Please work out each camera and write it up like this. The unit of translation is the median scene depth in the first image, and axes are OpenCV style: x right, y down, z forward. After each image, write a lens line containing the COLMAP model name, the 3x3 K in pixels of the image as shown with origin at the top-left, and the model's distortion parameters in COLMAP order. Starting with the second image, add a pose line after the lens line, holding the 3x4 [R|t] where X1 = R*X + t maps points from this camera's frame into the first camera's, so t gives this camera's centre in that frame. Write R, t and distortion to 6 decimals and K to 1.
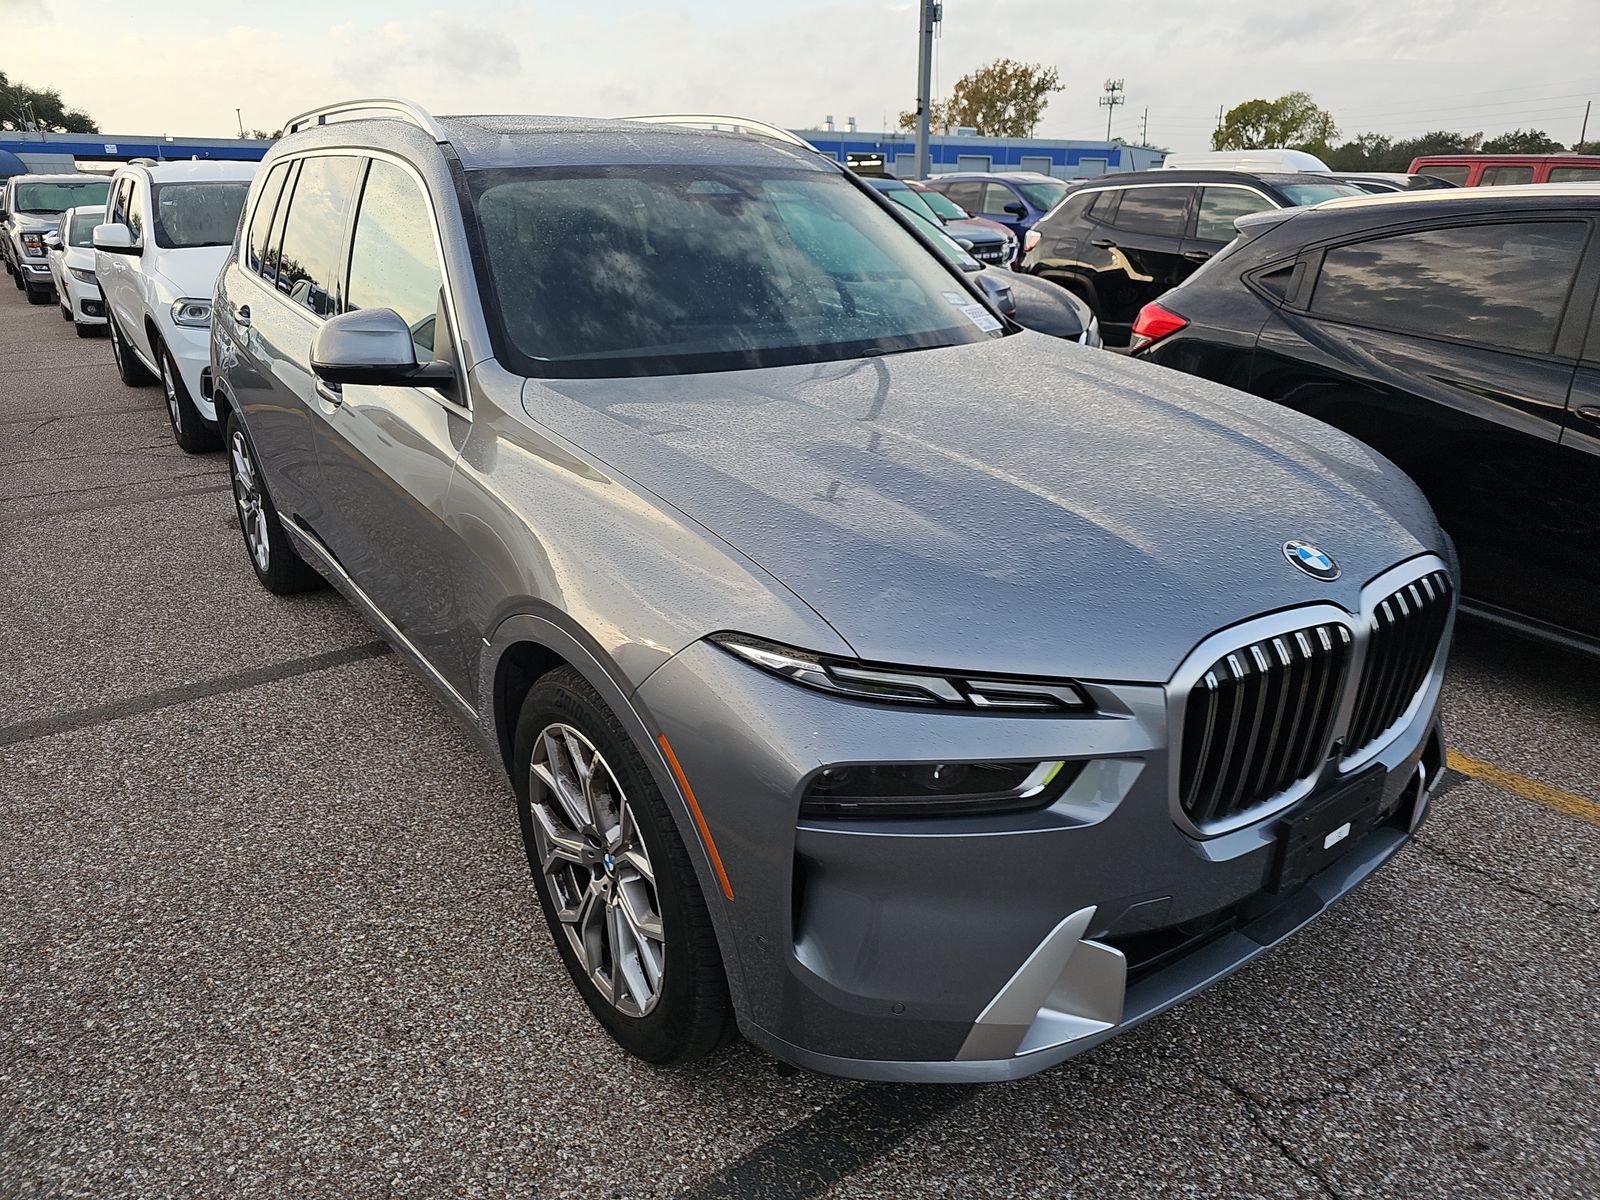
lens RADIAL K [[1064.3, 0, 794.7], [0, 1064.3, 602.3], [0, 0, 1]] dist [0.039398, -0.032460]
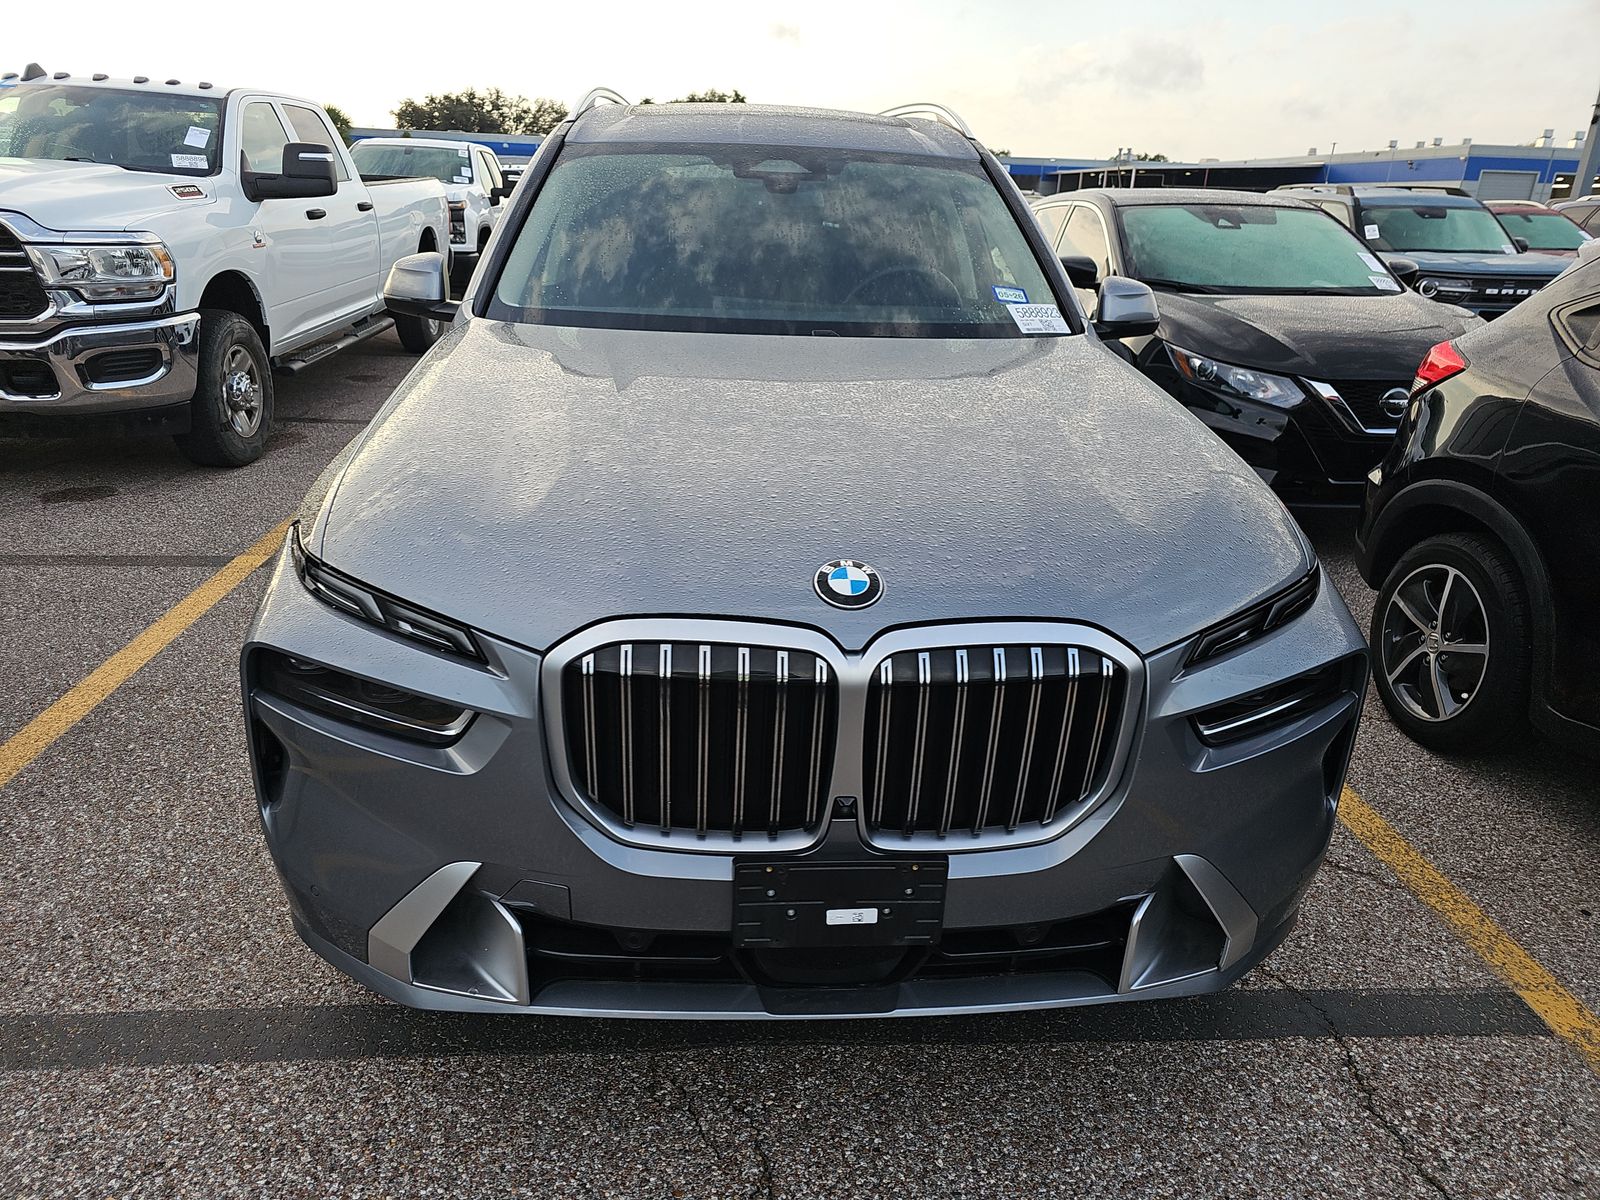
lens RADIAL K [[1061.9, 0, 793.8], [0, 1061.9, 591.6], [0, 0, 1]] dist [0.052031, -0.045814]
pose [[0.845824, 0.214701, -0.488349, 0.851852], [-0.224625, 0.973664, 0.039016, -0.055684], [0.483864, 0.076695, 0.871776, 0.234912]]
